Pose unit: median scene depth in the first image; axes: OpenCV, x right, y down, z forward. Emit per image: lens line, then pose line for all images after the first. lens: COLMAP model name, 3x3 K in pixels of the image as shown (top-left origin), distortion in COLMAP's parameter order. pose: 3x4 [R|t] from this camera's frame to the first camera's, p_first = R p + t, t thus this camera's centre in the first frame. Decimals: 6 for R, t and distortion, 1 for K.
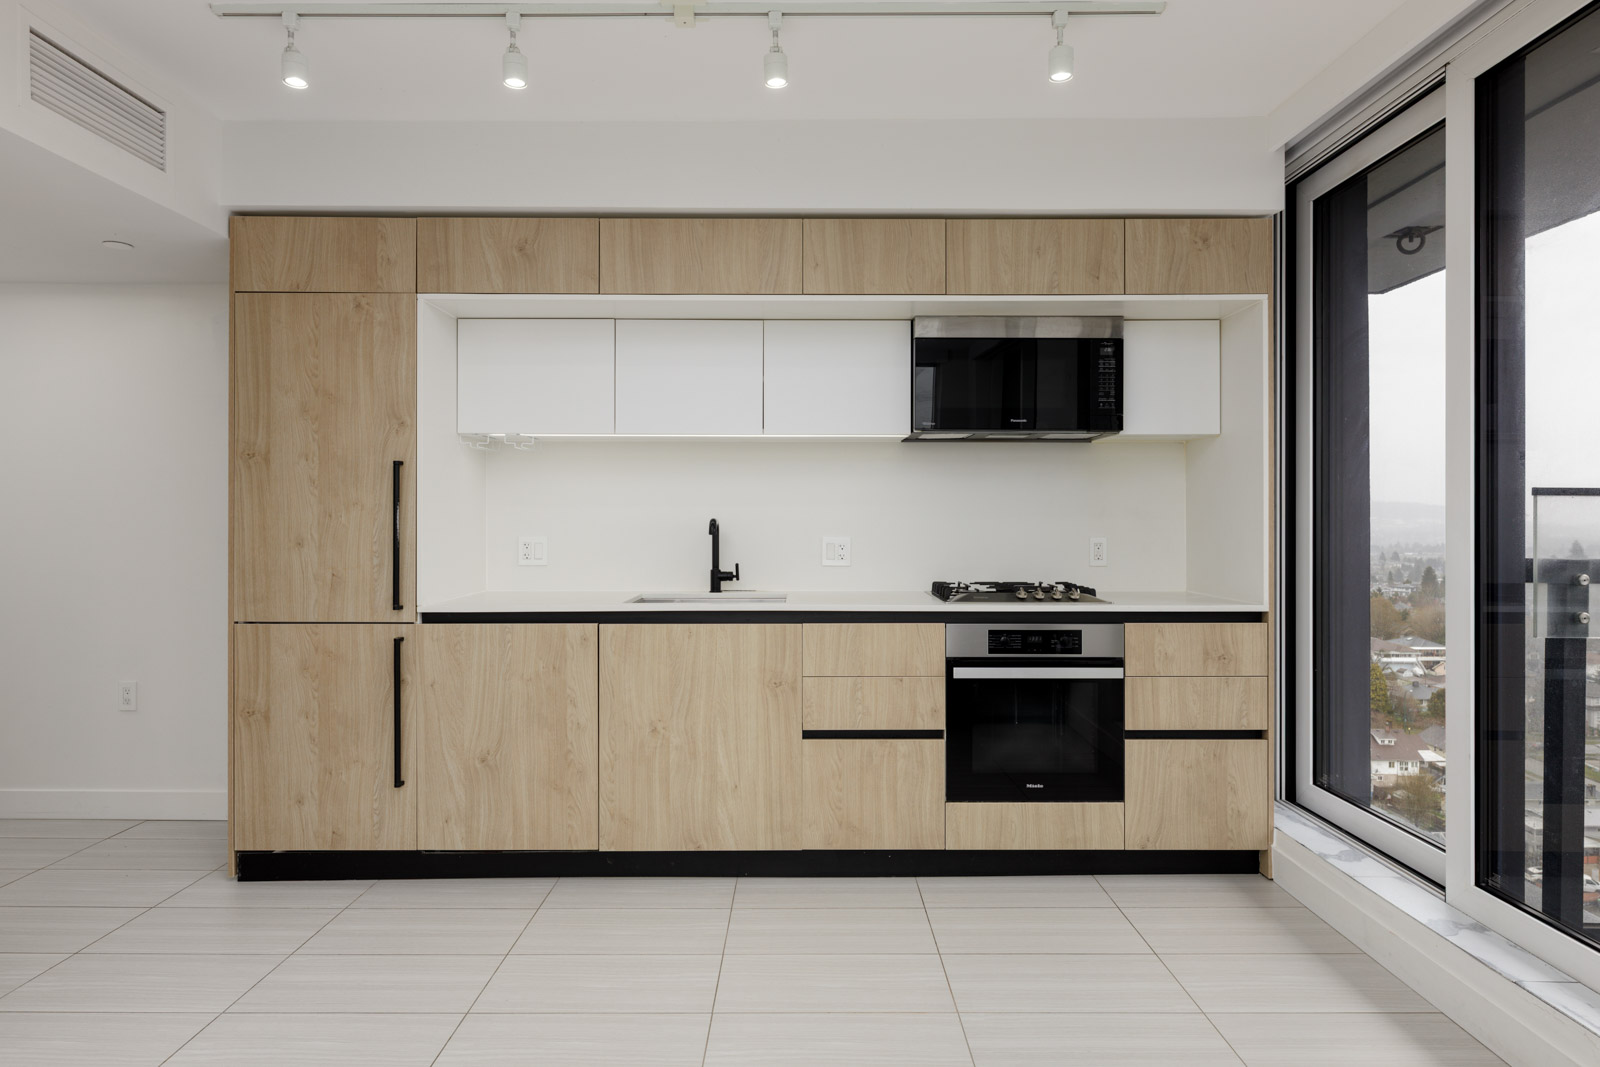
lens RADIAL K [[908.1, 0, 801.2], [0, 908.1, 519.5], [0, 0, 1]] dist [-0.000084, 0.000466]
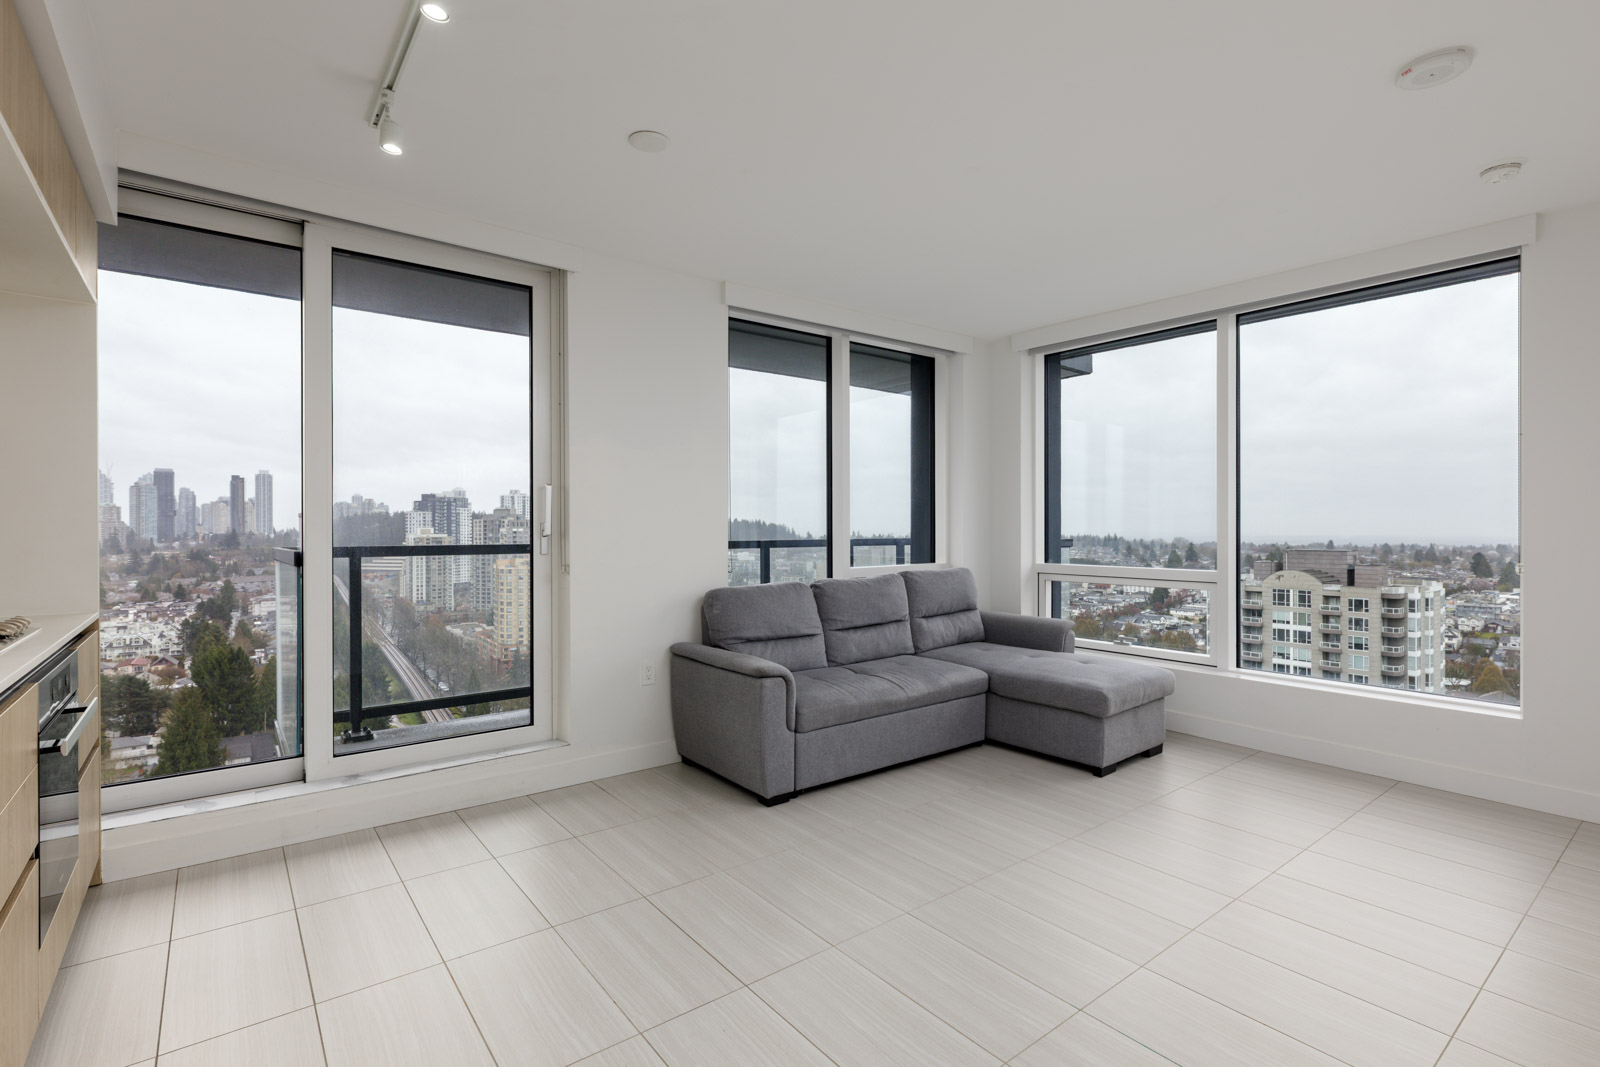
lens RADIAL K [[750.8, 0, 807.6], [0, 750.8, 530.4], [0, 0, 1]] dist [0.000351, -0.000187]
pose [[-0.618645, -0.003379, 0.785664, -0.616845], [-0.002092, 0.999994, 0.002653, 0.001259], [-0.785668, -0.000002, -0.618648, 0.898034]]
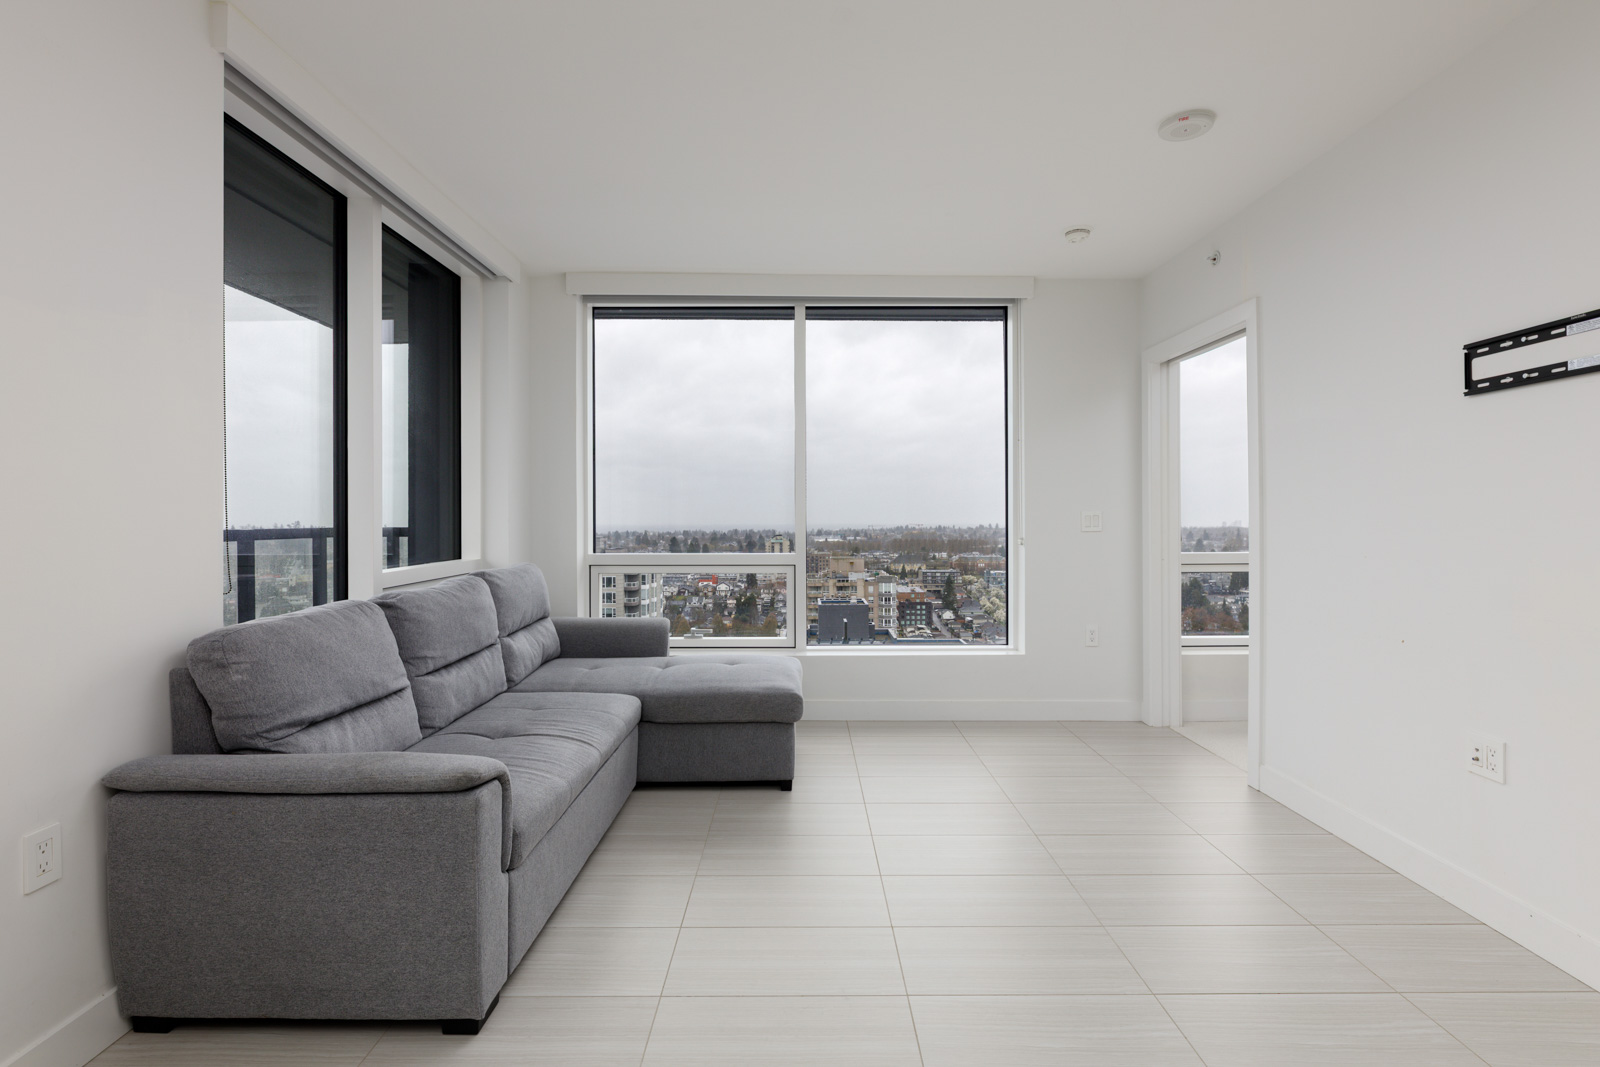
lens RADIAL K [[737.0, 0, 807.8], [0, 737.0, 514.1], [0, 0, 1]] dist [-0.001305, -0.000529]
pose [[-0.999975, 0.000869, -0.007049, 0.008453], [0.000923, 0.999970, -0.007647, 0.014763], [0.007043, -0.007653, -0.999946, 0.834699]]
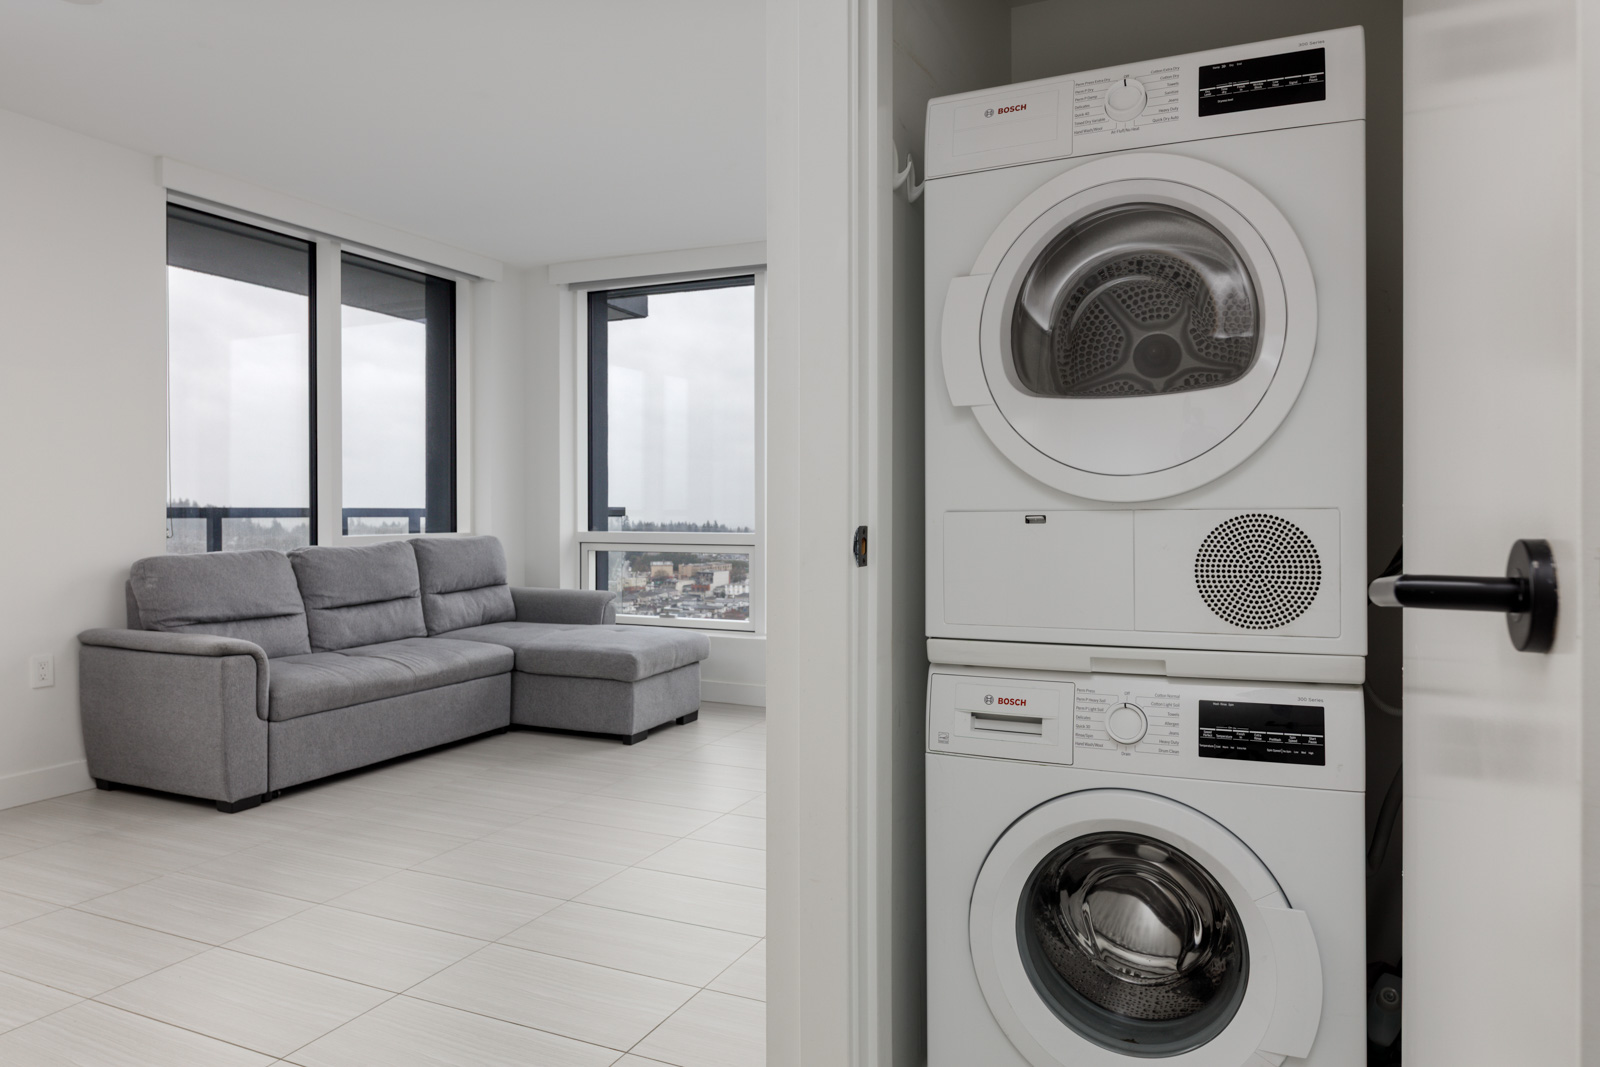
lens RADIAL K [[1030.7, 0, 807.1], [0, 1030.7, 518.4], [0, 0, 1]] dist [0.003676, 0.000728]
pose [[-0.910408, -0.003745, 0.413694, -0.853028], [-0.002706, 0.999992, 0.003098, 0.047133], [-0.413702, 0.001701, -0.910411, 1.099709]]
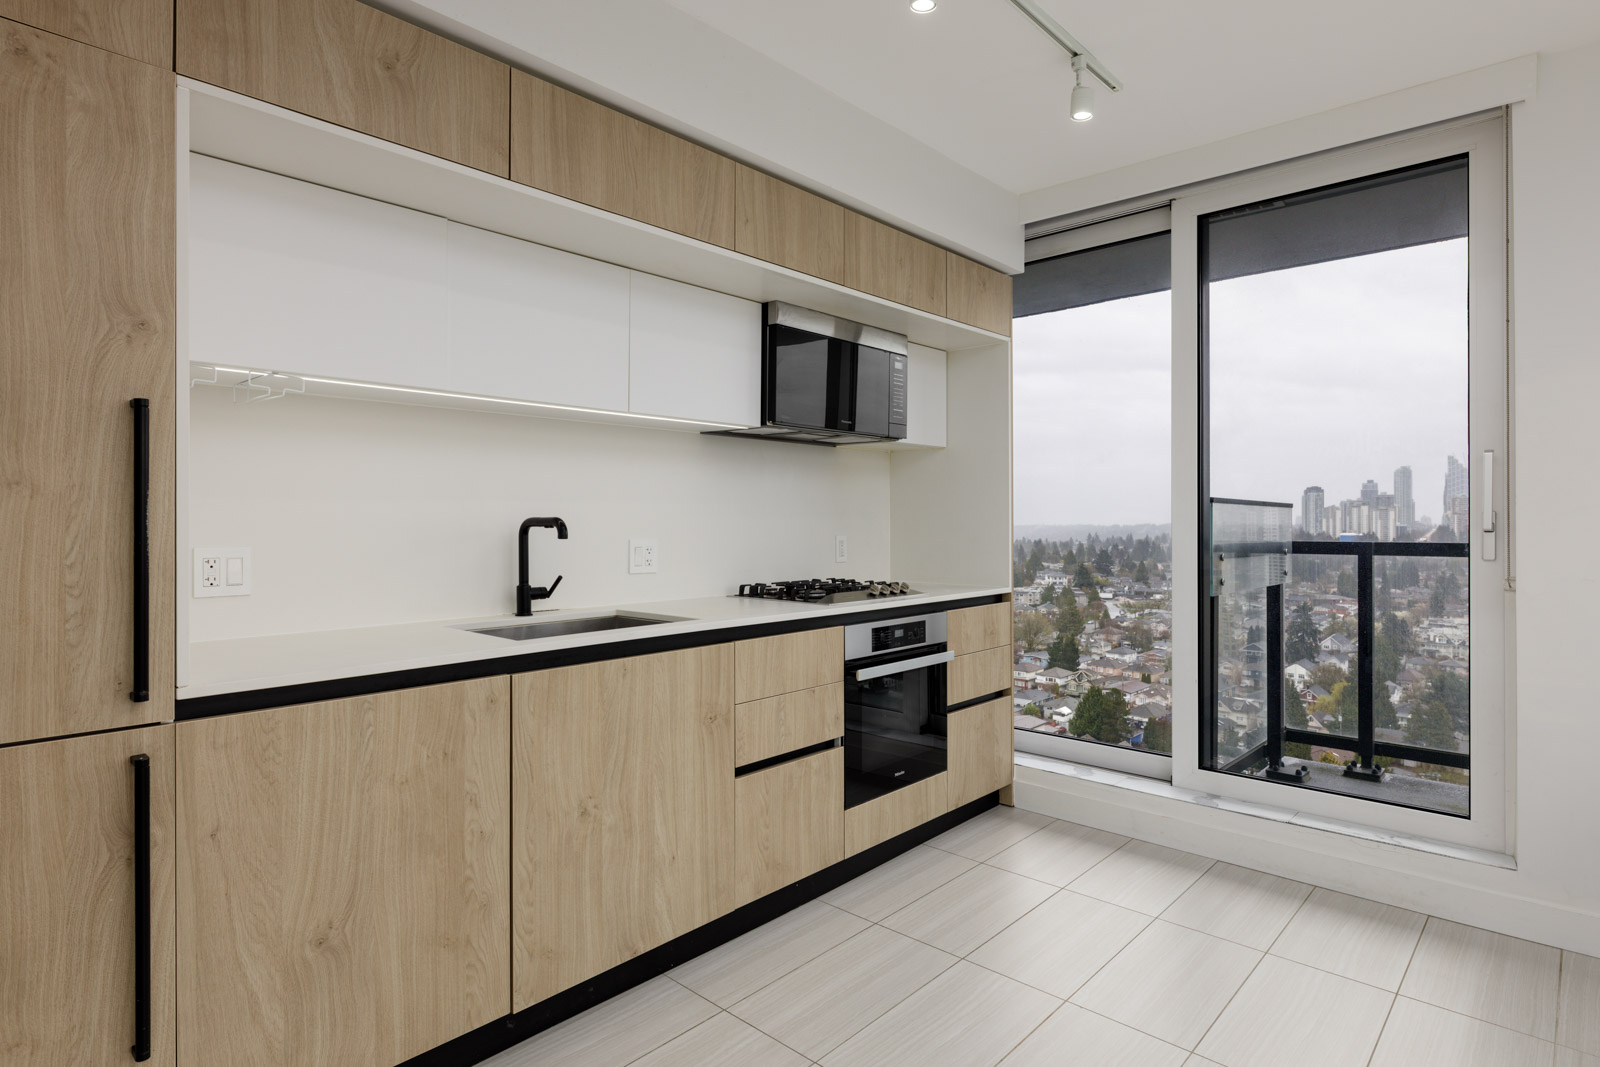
lens RADIAL K [[846.9, 0, 803.1], [0, 846.9, 522.1], [0, 0, 1]] dist [0.000840, -0.001212]
pose [[0.679418, -0.002600, 0.733747, -0.533048], [0.001158, 0.999996, 0.002472, 0.001536], [-0.733751, -0.000830, 0.679418, 0.419412]]
